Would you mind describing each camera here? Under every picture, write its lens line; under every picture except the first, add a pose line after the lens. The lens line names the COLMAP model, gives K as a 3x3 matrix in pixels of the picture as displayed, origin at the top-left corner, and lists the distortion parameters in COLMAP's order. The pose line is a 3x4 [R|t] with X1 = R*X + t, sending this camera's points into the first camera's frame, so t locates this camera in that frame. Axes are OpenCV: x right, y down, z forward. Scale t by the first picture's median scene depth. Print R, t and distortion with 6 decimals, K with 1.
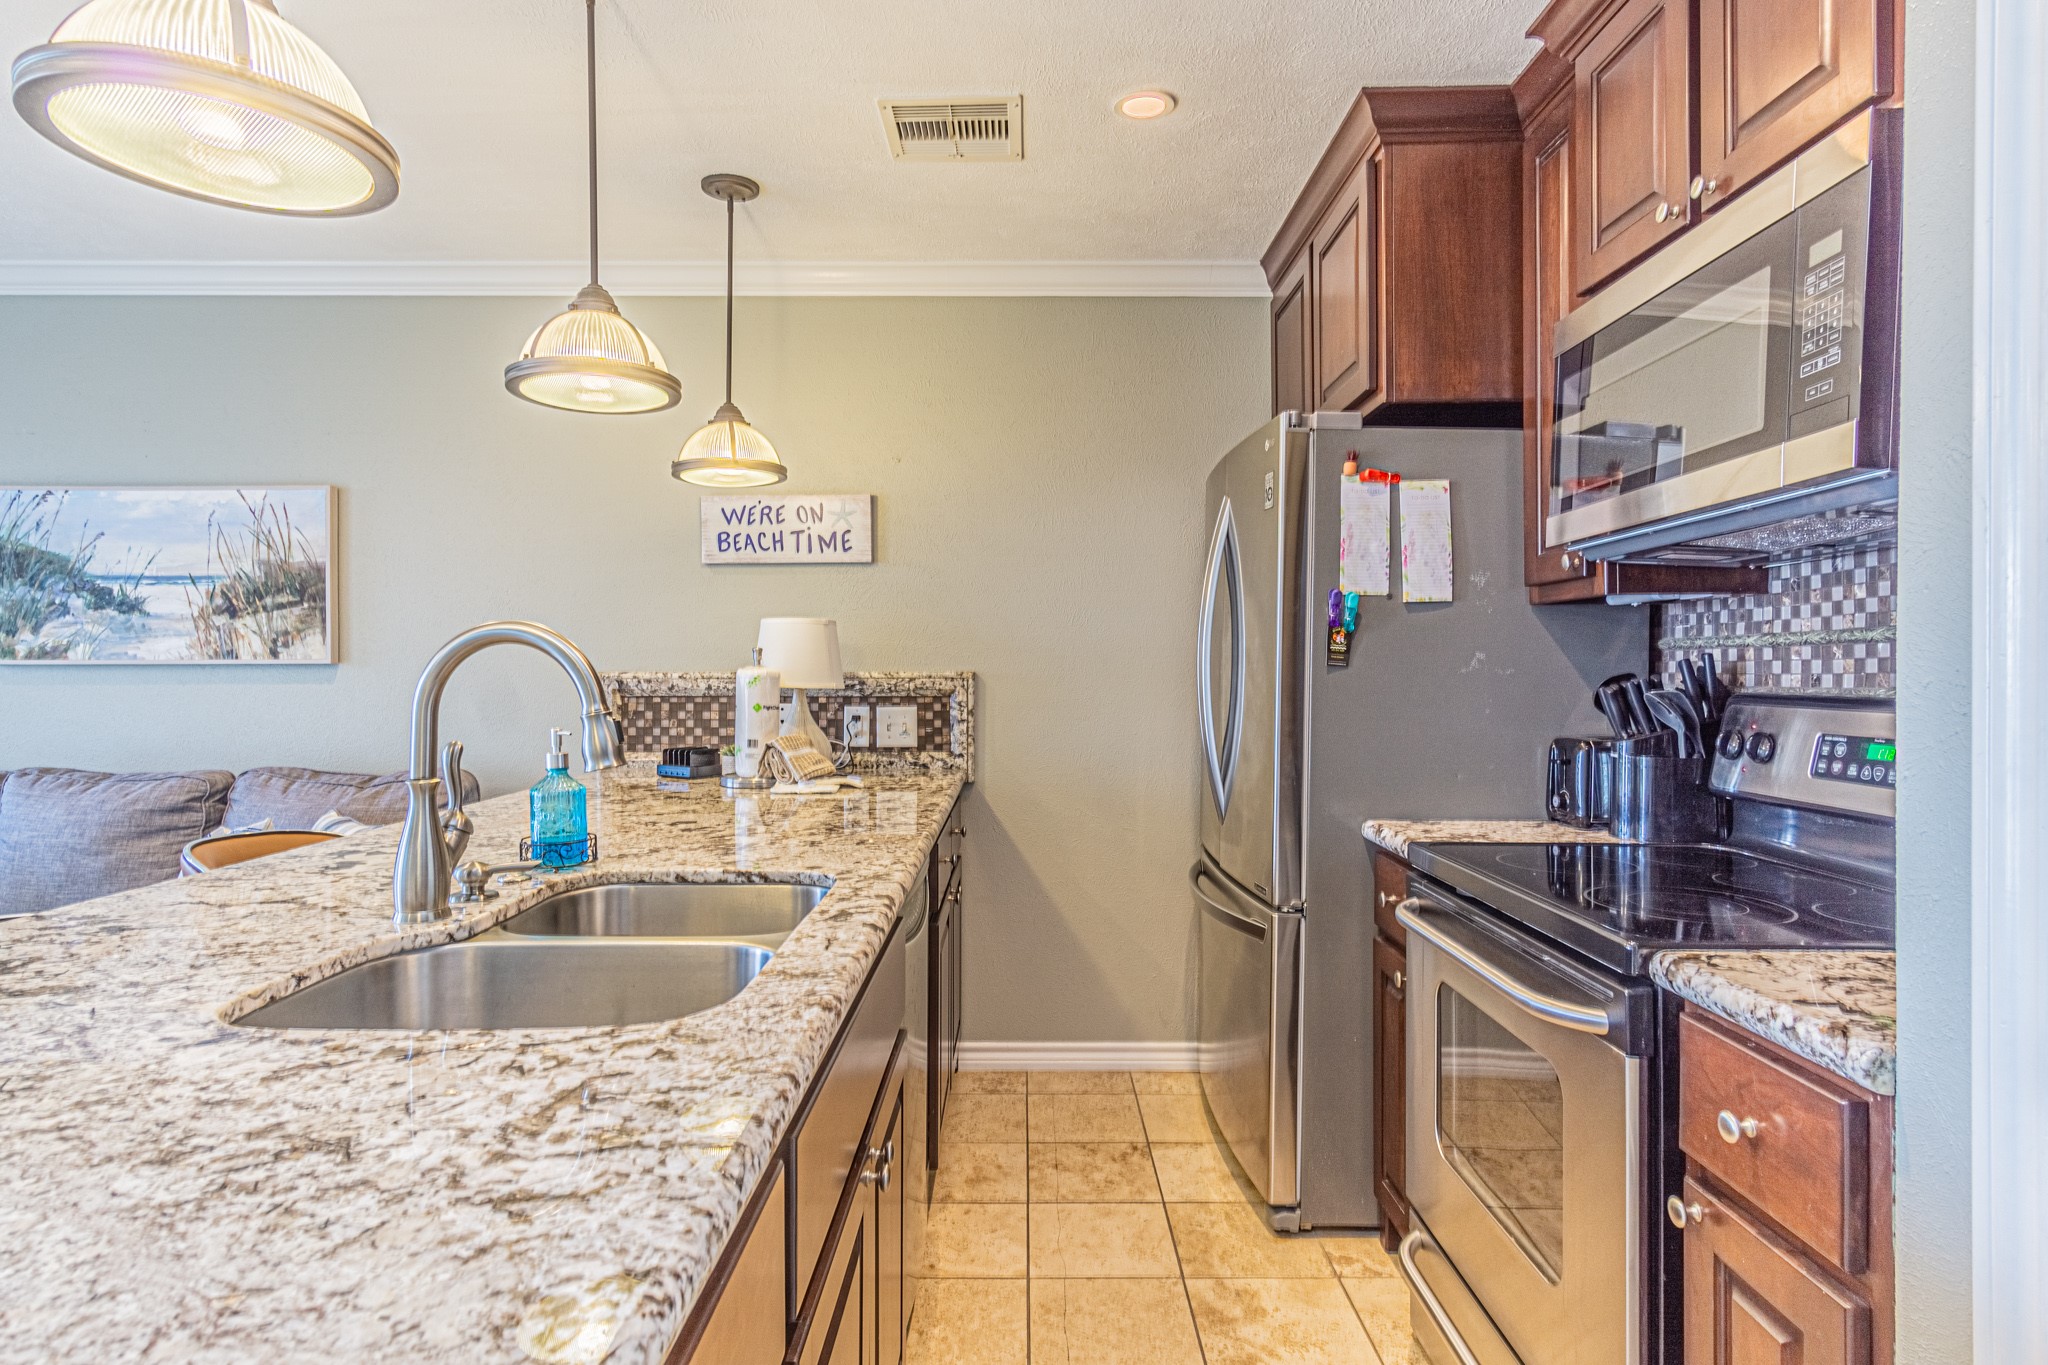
lens RADIAL K [[1101.2, 0, 1032.1], [0, 1101.2, 674.9], [0, 0, 1]] dist [0.007342, 0.001828]
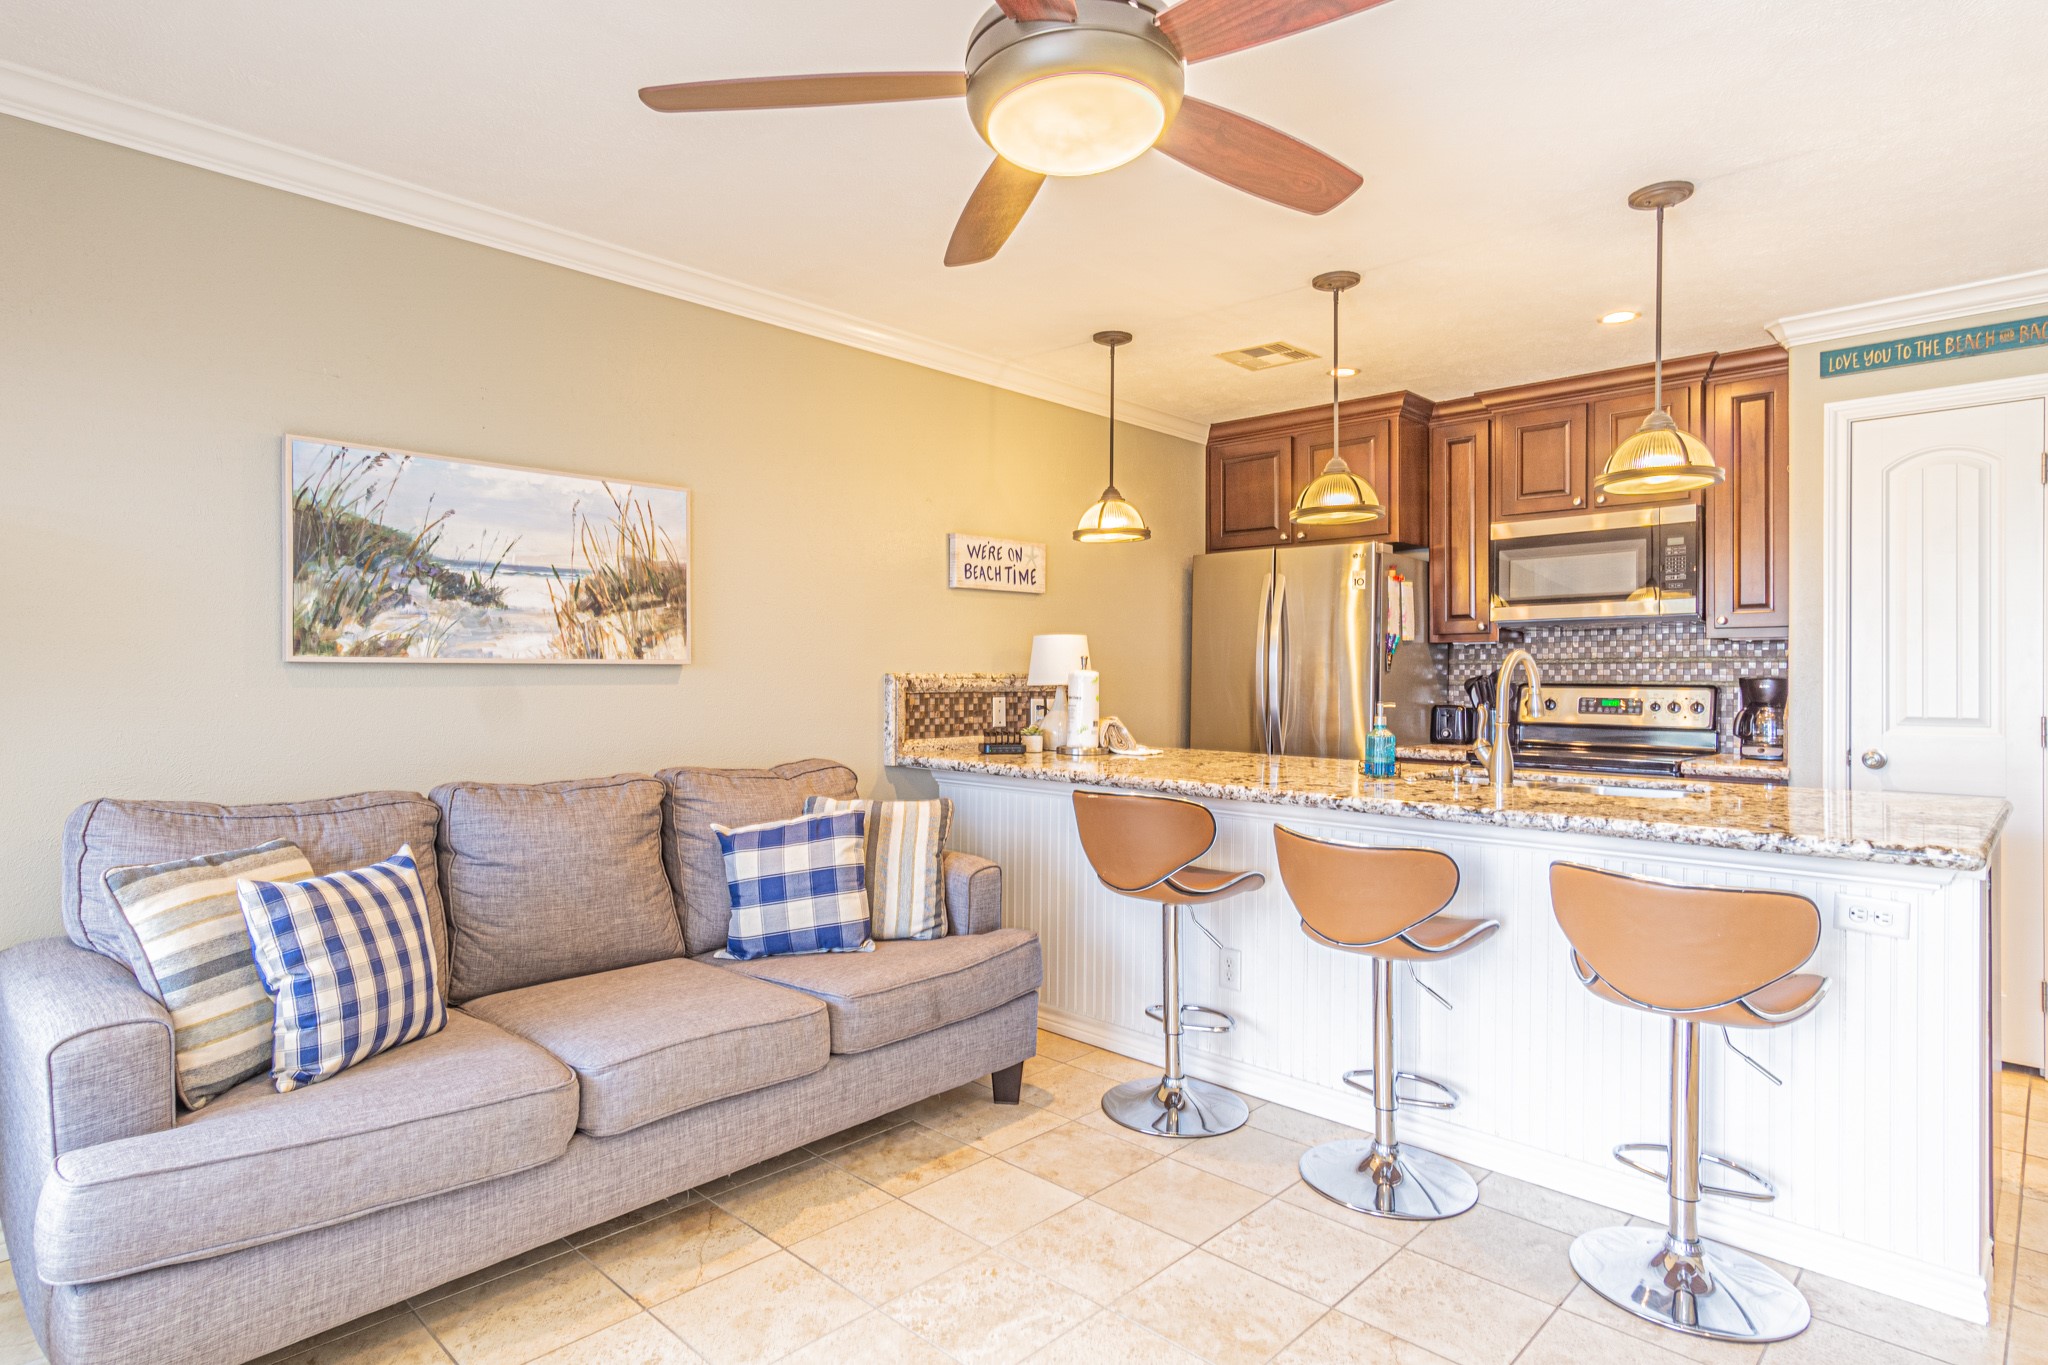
lens RADIAL K [[1086.7, 0, 1016.9], [0, 1086.7, 677.9], [0, 0, 1]] dist [0.003159, 0.001773]
pose [[0.685150, -0.001045, 0.728401, -1.321894], [0.000102, 0.999999, 0.001338, 0.001147], [-0.728402, -0.000842, 0.685149, 0.112108]]
